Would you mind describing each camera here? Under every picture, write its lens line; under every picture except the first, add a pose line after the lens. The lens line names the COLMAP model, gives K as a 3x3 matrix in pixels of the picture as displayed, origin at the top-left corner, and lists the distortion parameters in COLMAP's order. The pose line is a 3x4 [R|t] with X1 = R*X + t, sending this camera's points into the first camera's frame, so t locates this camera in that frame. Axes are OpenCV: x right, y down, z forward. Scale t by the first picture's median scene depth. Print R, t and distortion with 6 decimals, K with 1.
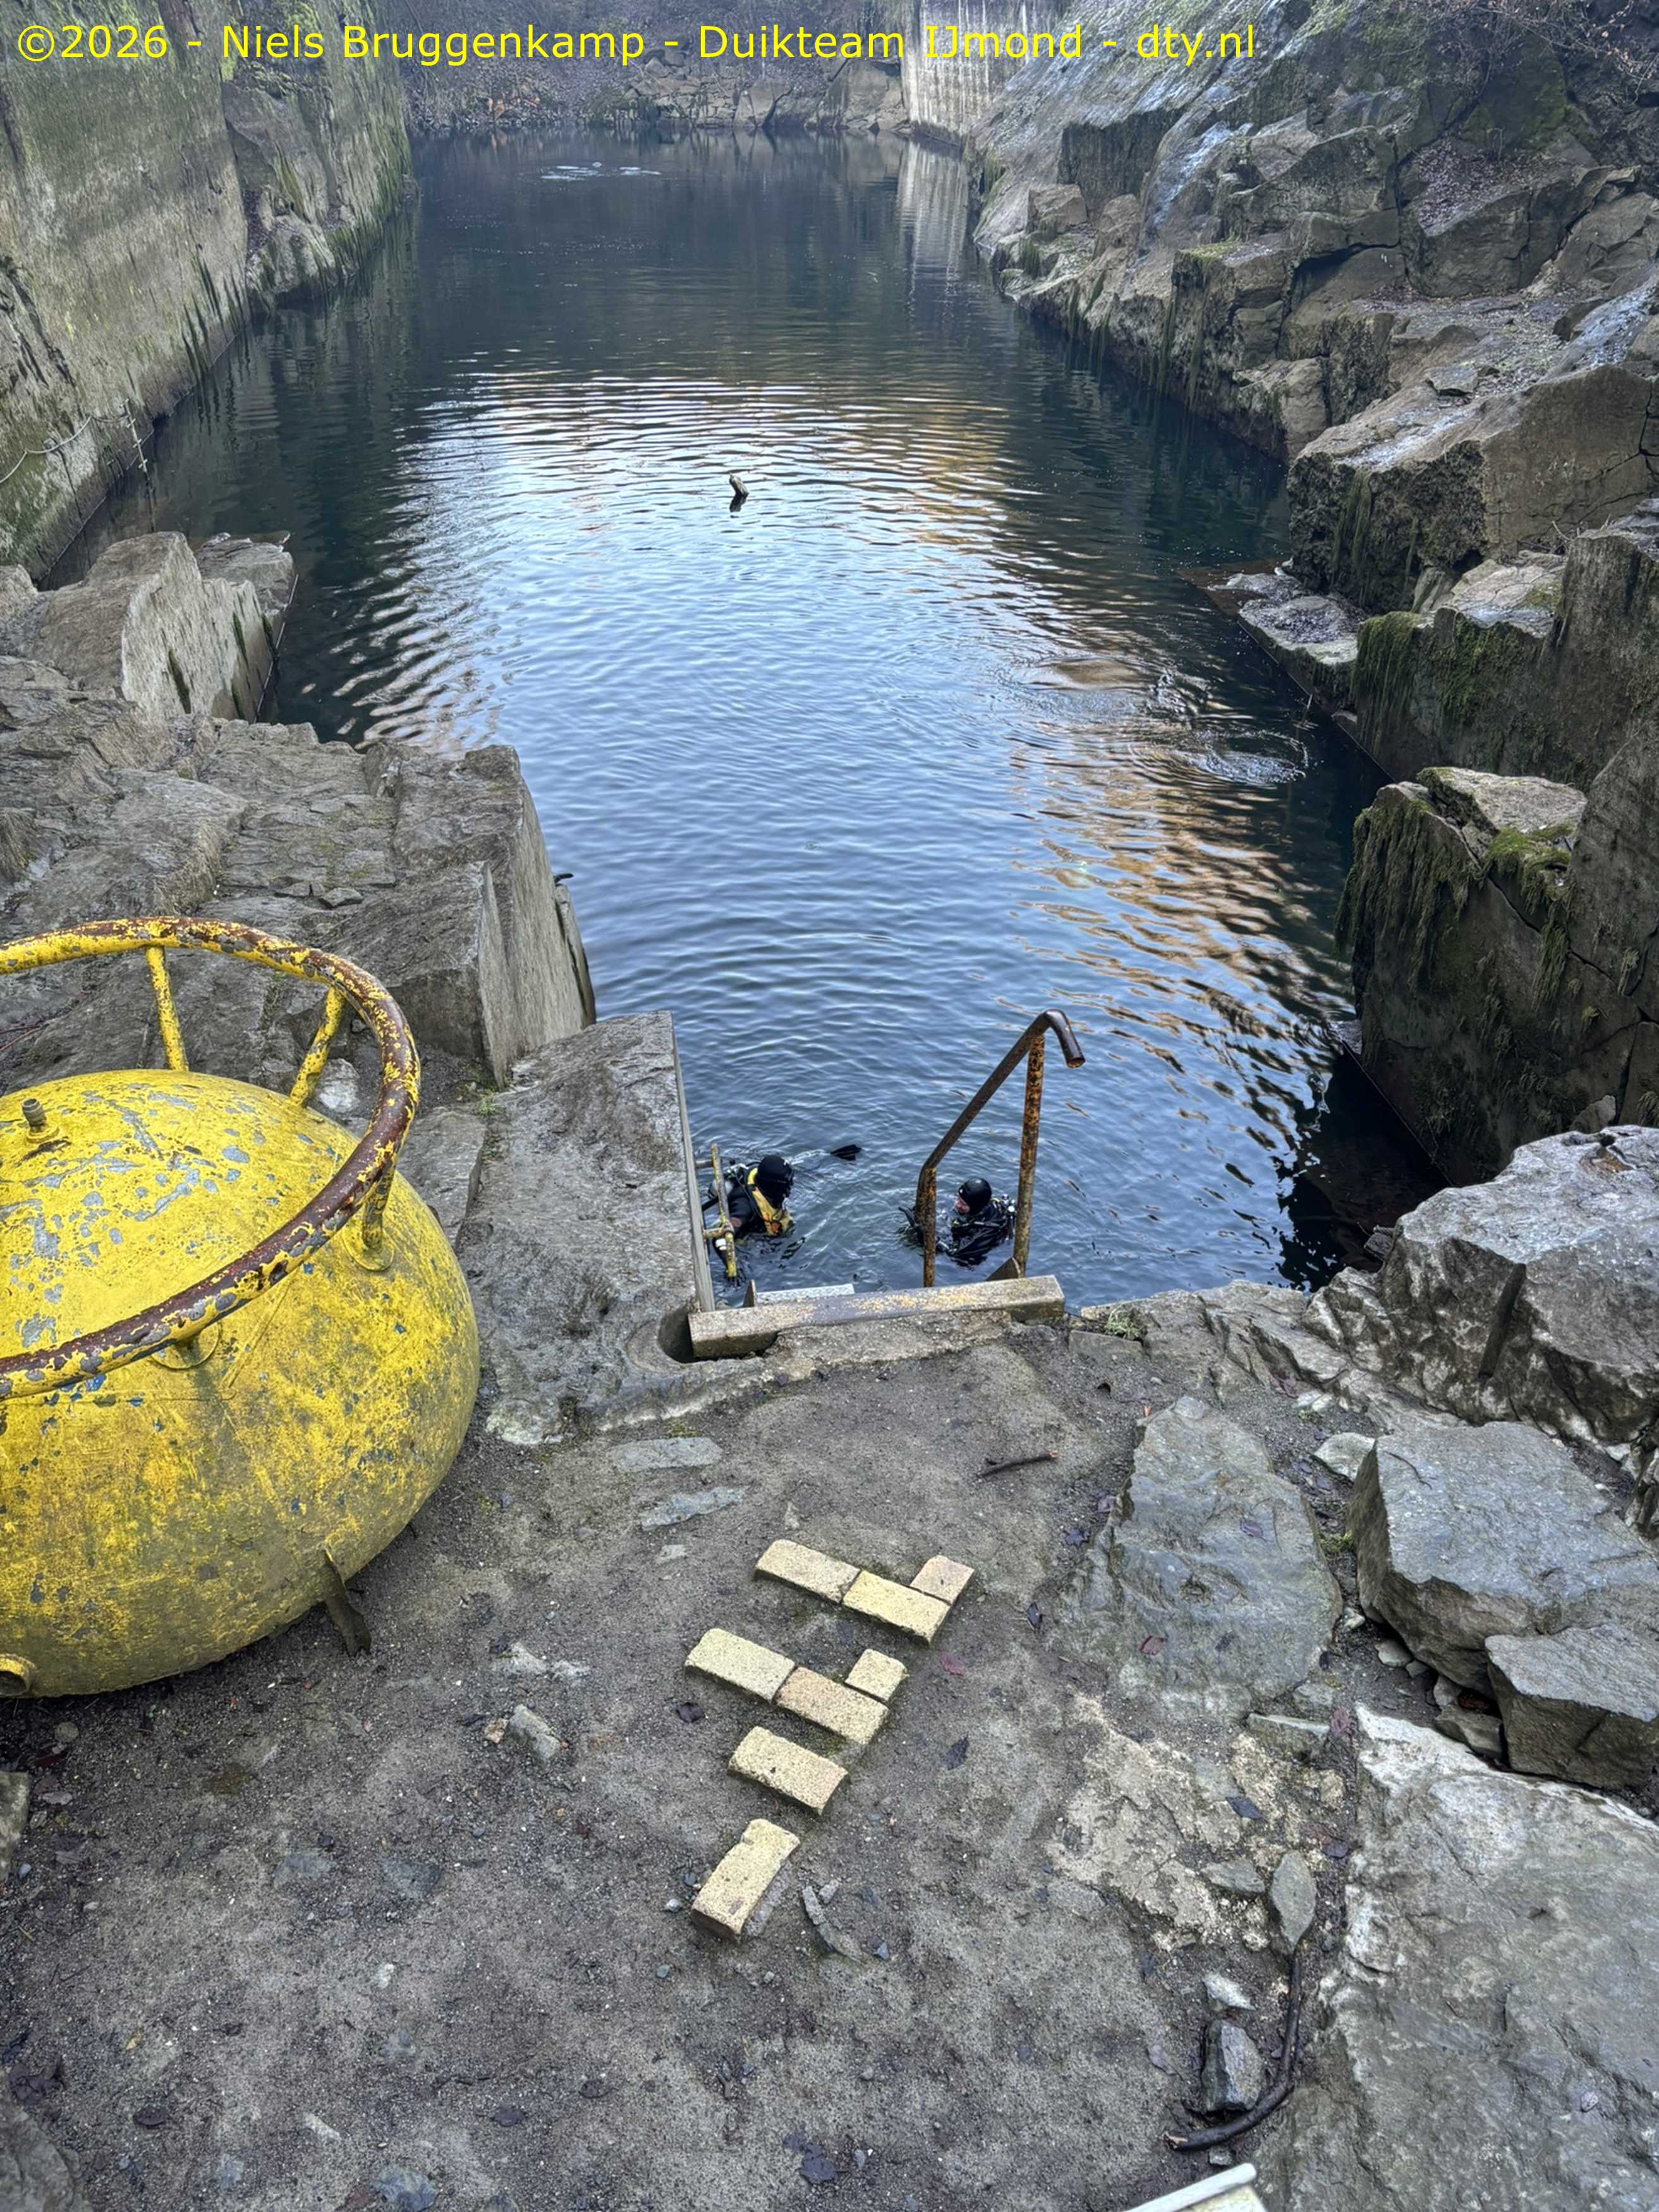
lens RADIAL K [[1644.8, 0, 828.2], [0, 1644.8, 1091.3], [0, 0, 1]] dist [0.067990, -0.082543]
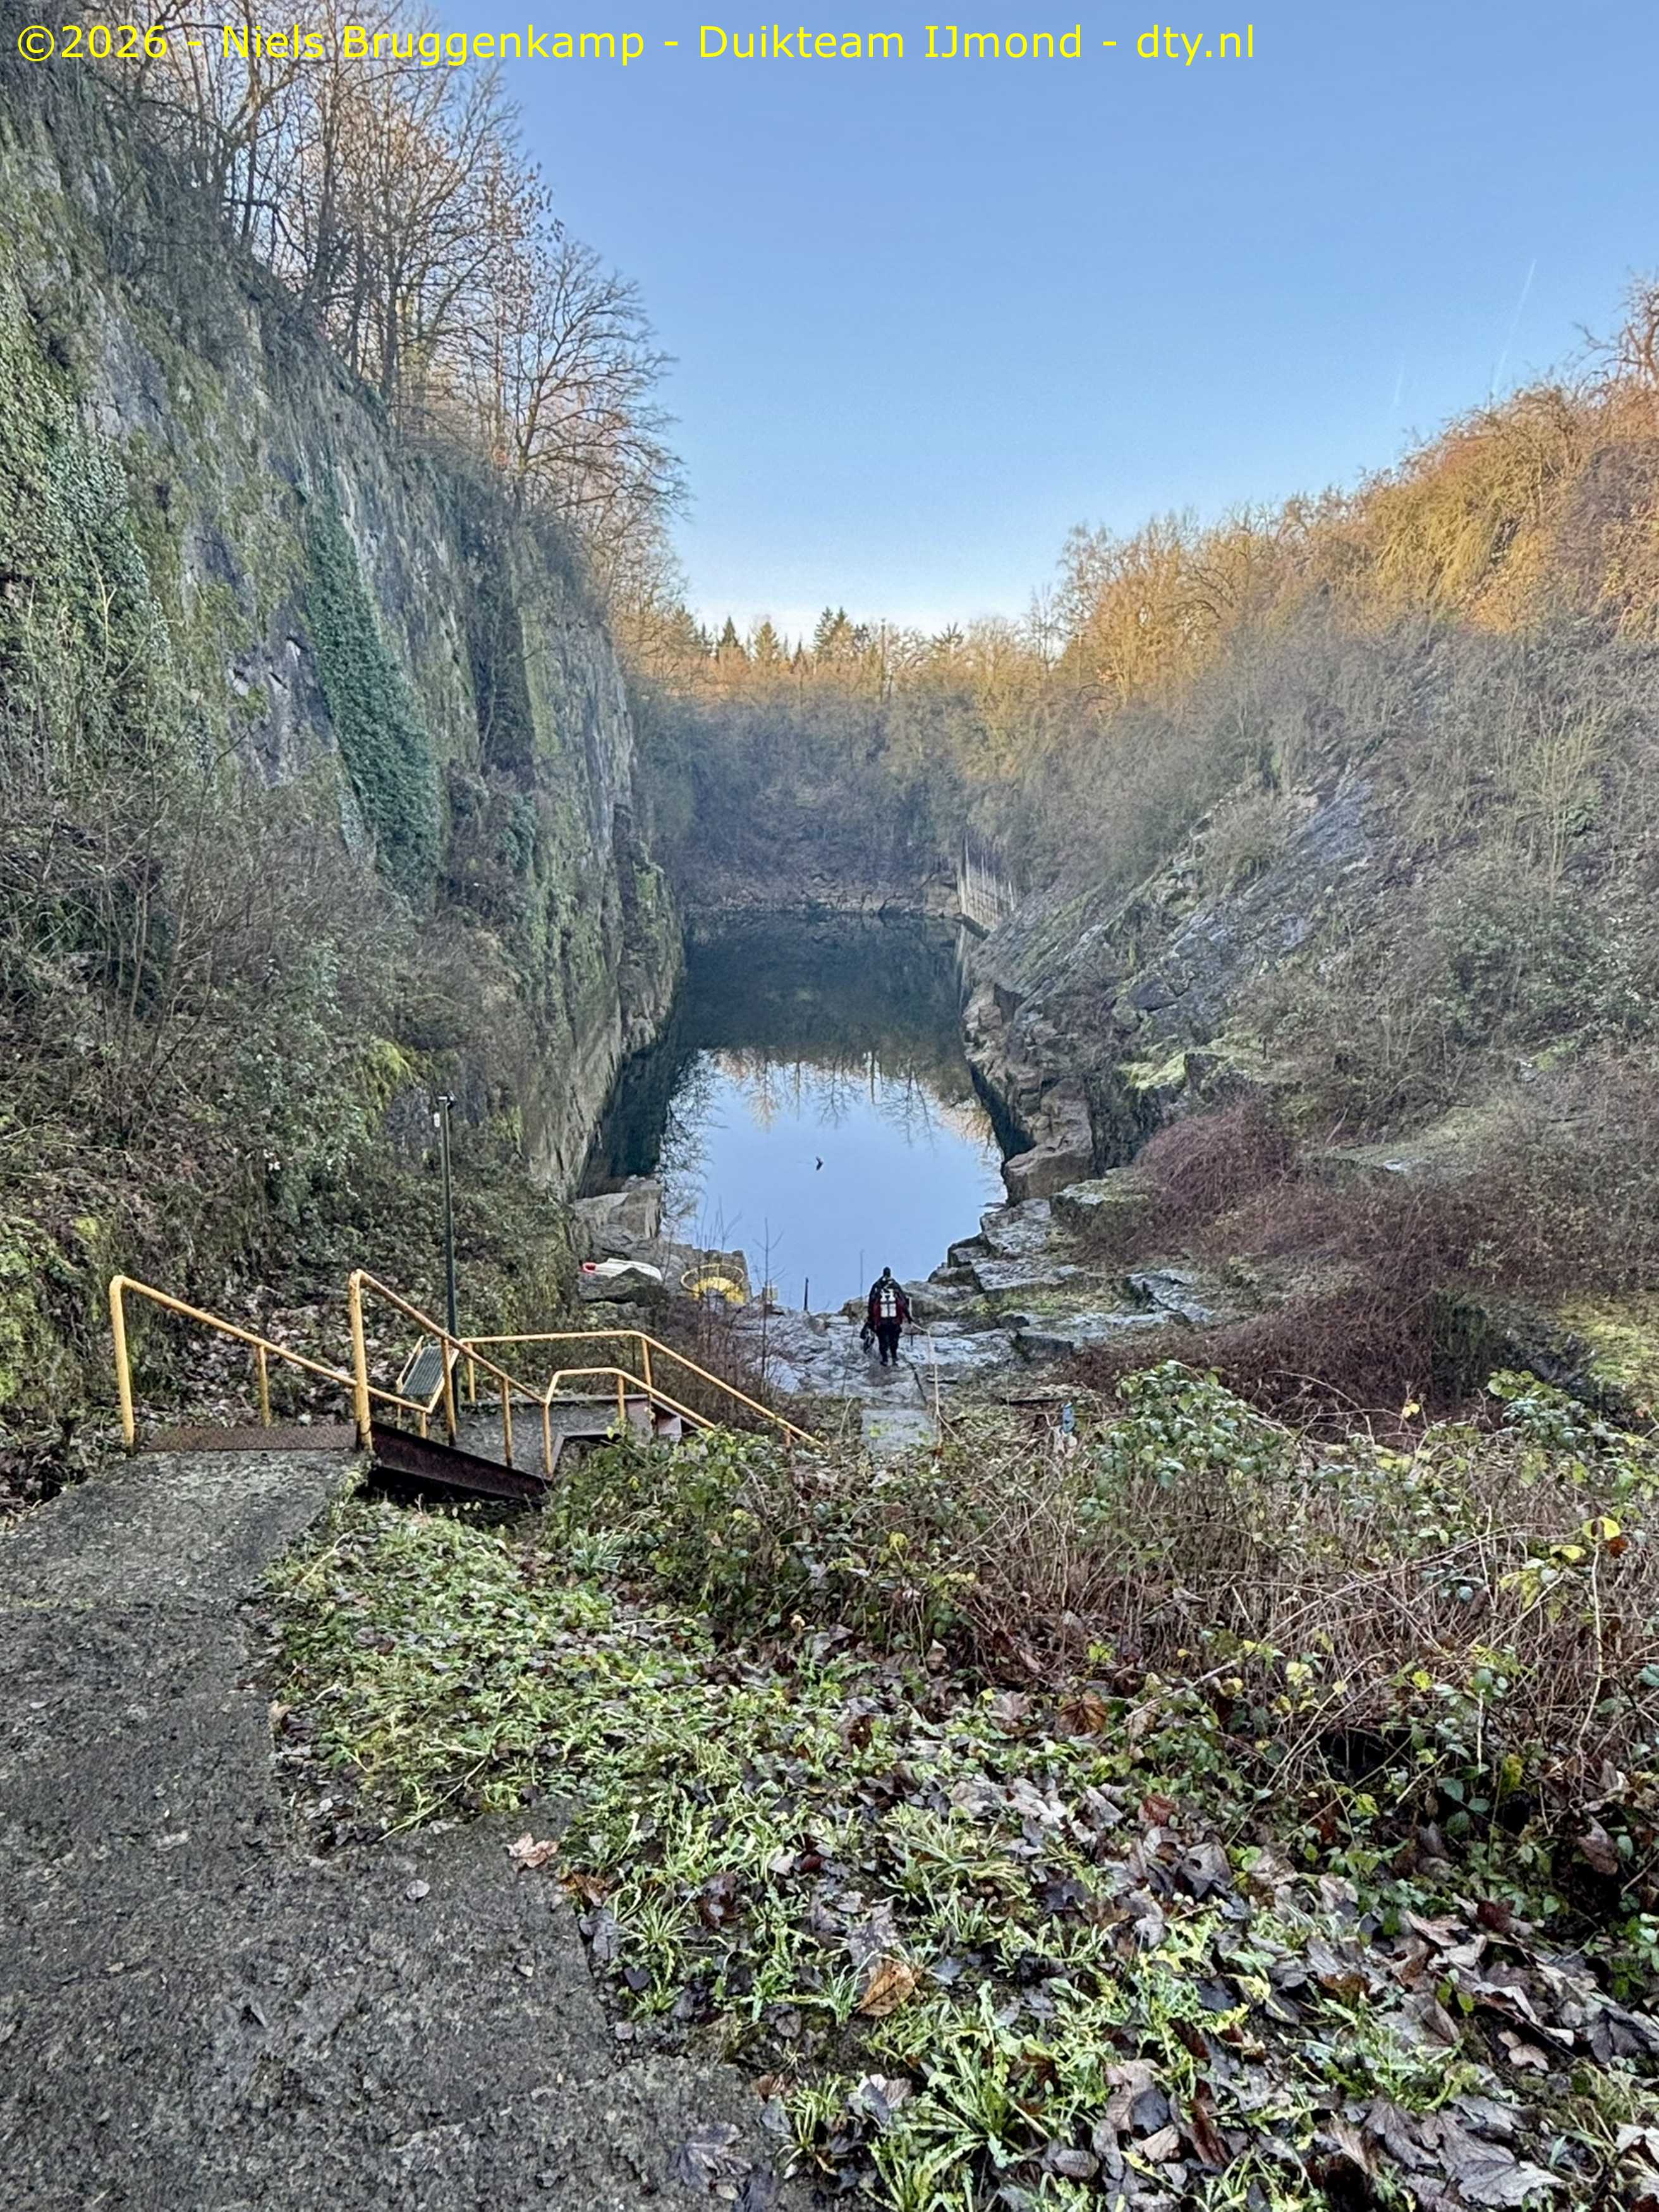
lens RADIAL K [[1352.2, 0, 823.9], [0, 1352.2, 1088.7], [0, 0, 1]] dist [0.094948, -0.158915]
pose [[0.995568, 0.022492, -0.091313, 0.166400], [-0.051311, 0.943628, -0.327007, 0.266344], [0.078811, 0.330243, 0.940600, -1.212470]]
